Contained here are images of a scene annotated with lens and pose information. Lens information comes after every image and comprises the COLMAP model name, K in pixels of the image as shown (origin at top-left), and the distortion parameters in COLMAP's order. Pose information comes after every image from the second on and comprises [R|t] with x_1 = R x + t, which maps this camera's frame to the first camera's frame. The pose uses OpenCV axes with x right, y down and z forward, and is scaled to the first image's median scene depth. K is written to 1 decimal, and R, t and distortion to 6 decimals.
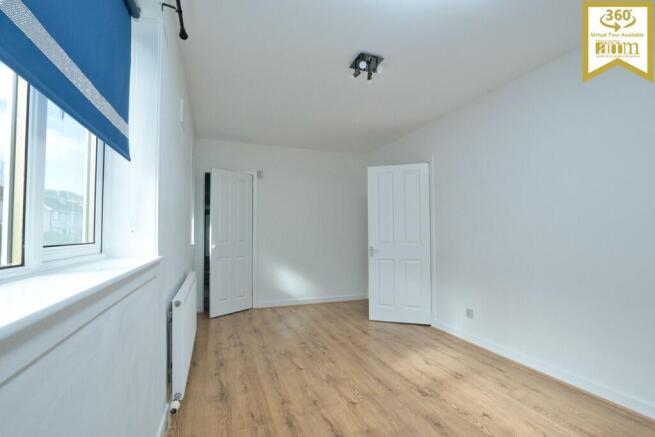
lens RADIAL K [[298.1, 0, 327.5], [0, 298.1, 218.5], [0, 0, 1]] dist [-0.001163, 0.000077]
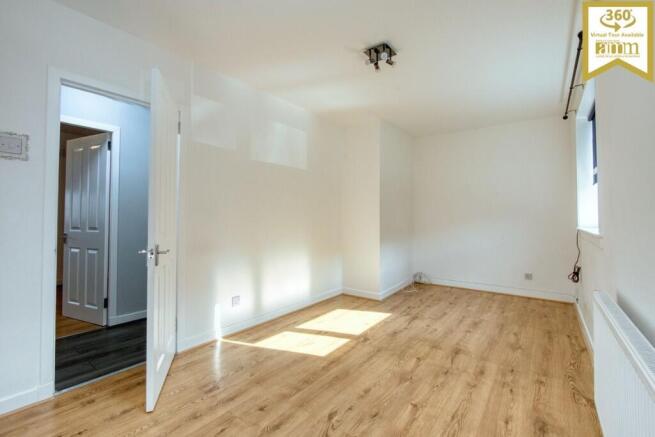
lens RADIAL K [[298.1, 0, 327.5], [0, 298.1, 218.5], [0, 0, 1]] dist [-0.001163, 0.000077]
pose [[-0.546127, -0.007373, 0.837670, -0.639664], [-0.053921, 0.998197, -0.026369, 0.092313], [-0.835965, -0.059569, -0.545540, 1.778341]]
